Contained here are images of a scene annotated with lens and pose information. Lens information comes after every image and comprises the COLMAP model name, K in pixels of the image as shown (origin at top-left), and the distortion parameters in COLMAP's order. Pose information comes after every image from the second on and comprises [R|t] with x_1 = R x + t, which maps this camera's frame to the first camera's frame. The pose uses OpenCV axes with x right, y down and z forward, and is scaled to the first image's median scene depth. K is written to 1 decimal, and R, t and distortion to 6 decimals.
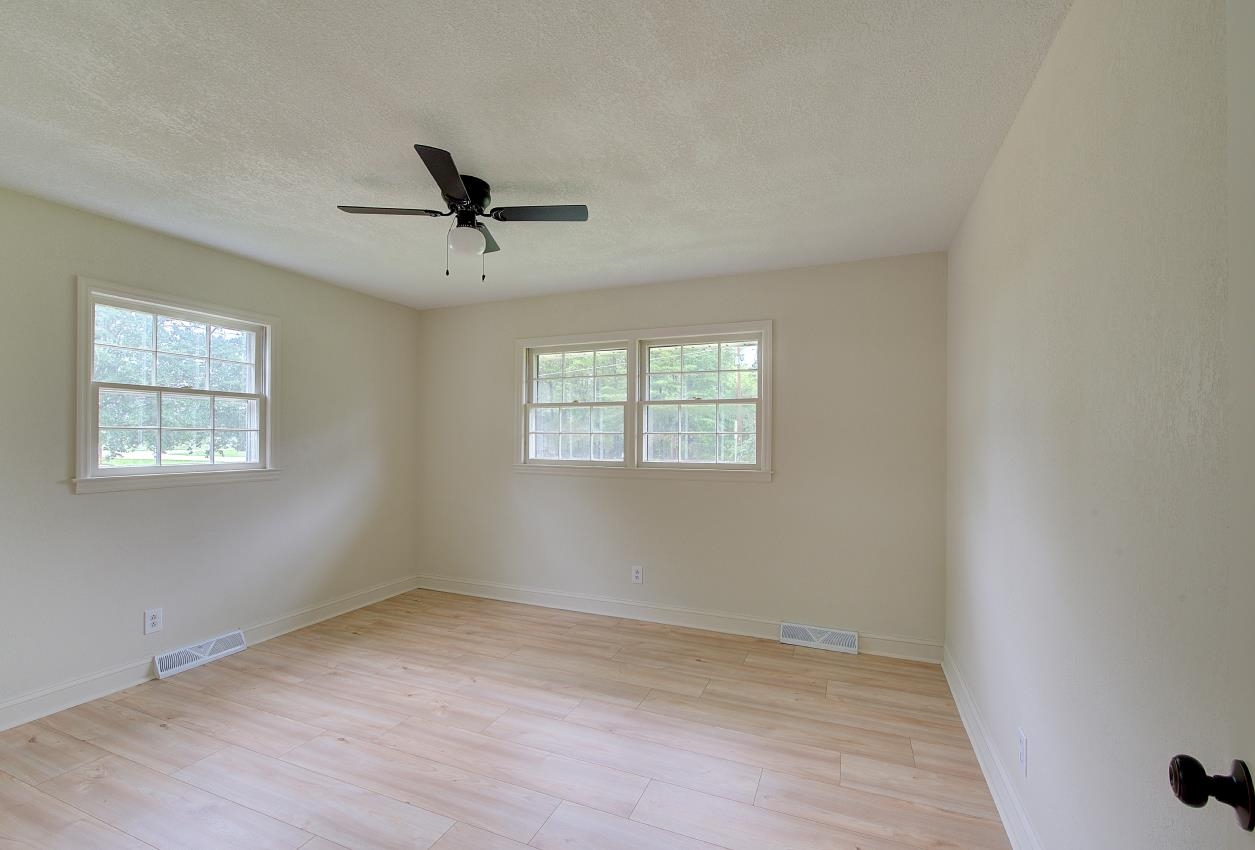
lens RADIAL K [[547.5, 0, 624.6], [0, 547.5, 436.1], [0, 0, 1]] dist [0.000487, 0.000206]
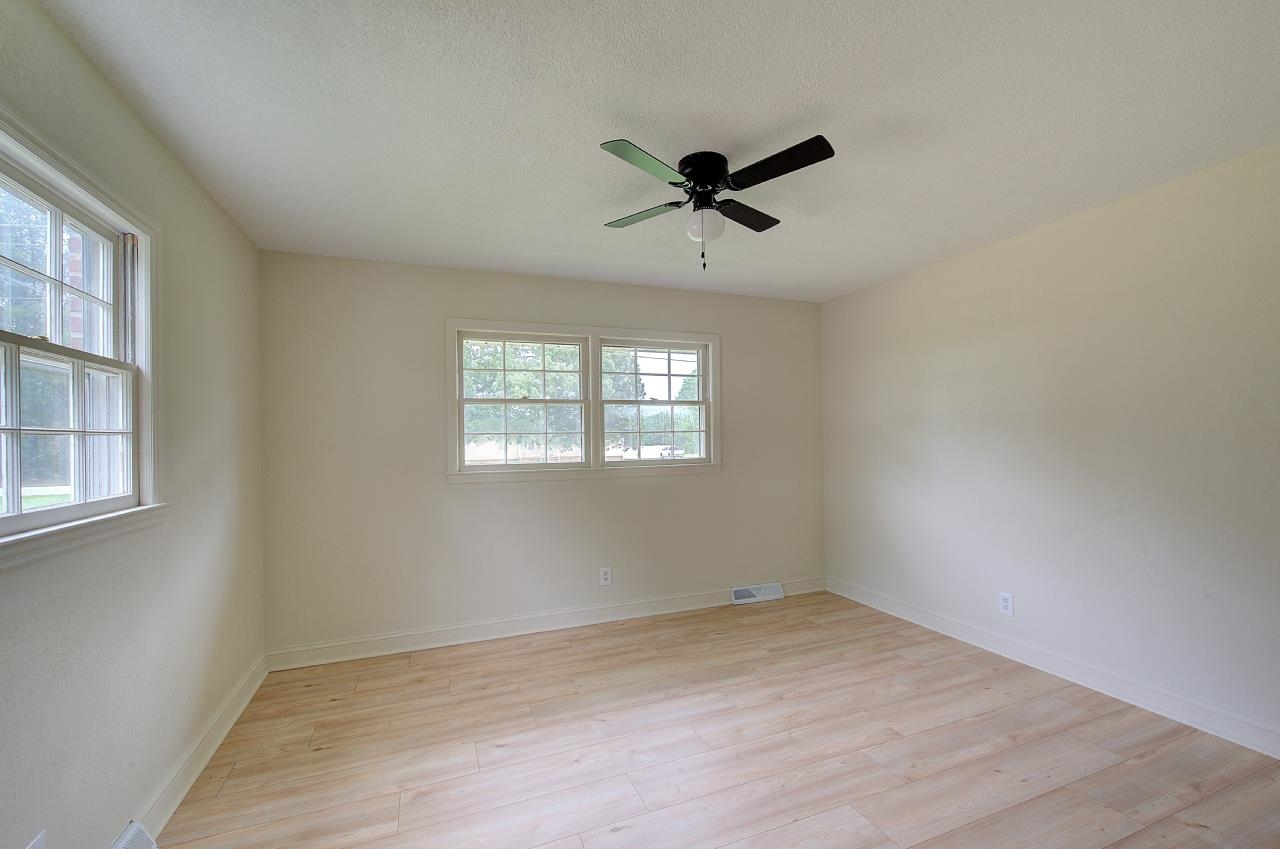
lens RADIAL K [[543.2, 0, 648.8], [0, 543.2, 437.7], [0, 0, 1]] dist [0.000893, 0.000386]
pose [[0.703807, -0.014842, 0.710237, -0.688681], [0.014951, 0.999870, 0.006080, -0.001348], [-0.710234, 0.006340, 0.703937, 0.287102]]
